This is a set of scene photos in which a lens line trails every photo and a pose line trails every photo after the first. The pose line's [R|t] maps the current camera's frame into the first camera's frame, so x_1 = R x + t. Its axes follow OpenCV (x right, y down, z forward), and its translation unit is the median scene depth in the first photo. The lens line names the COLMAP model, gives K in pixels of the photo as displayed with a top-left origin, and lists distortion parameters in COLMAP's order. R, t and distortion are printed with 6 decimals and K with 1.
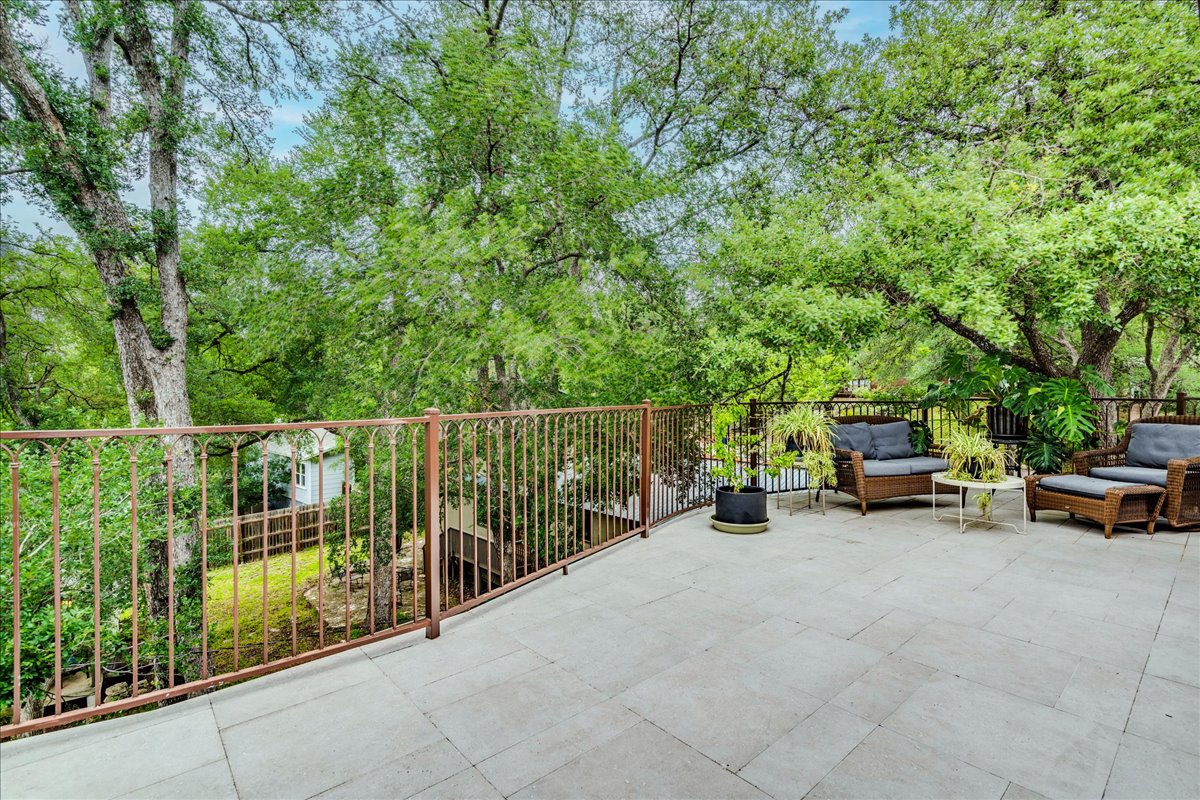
lens RADIAL K [[541.6, 0, 600.5], [0, 541.6, 395.7], [0, 0, 1]] dist [-0.002880, -0.000277]
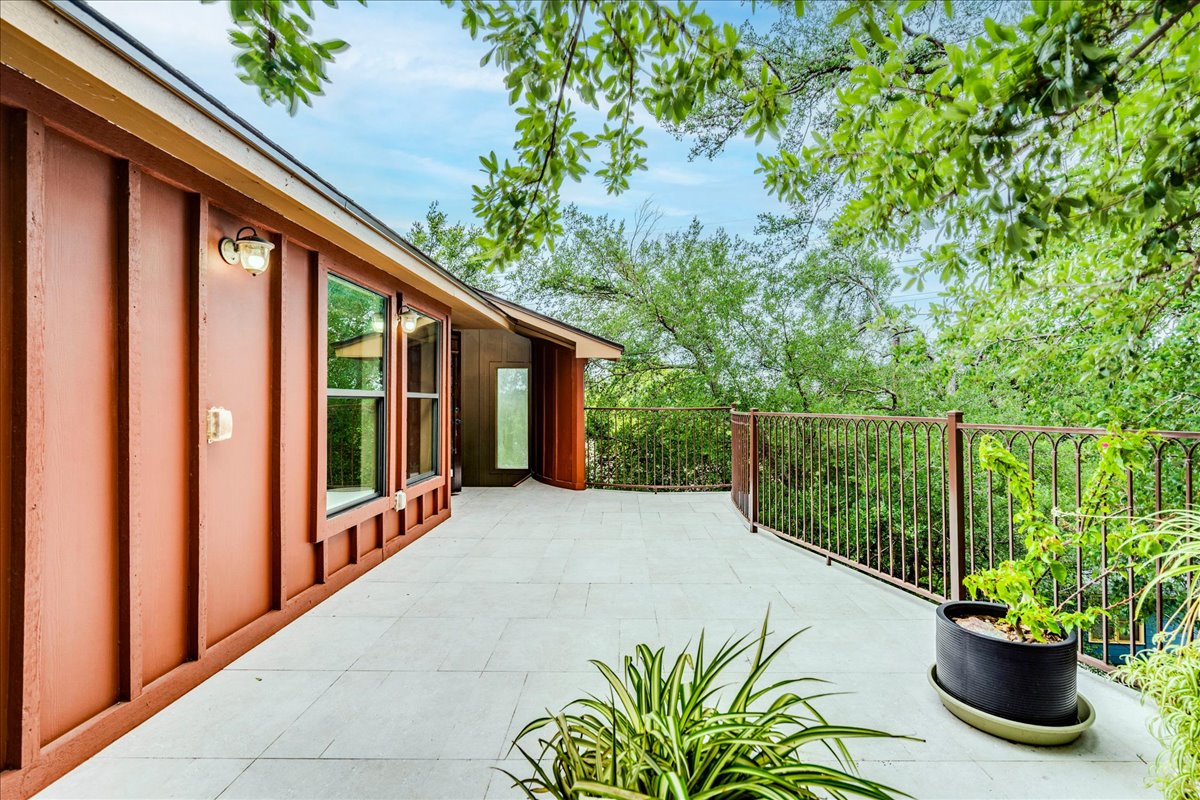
lens RADIAL K [[541.6, 0, 600.5], [0, 541.6, 395.7], [0, 0, 1]] dist [-0.002880, -0.000277]
pose [[-0.674444, -0.007740, -0.738286, 1.316729], [-0.002540, 0.999963, -0.008164, 0.008275], [0.738322, -0.003631, -0.674439, 1.776550]]
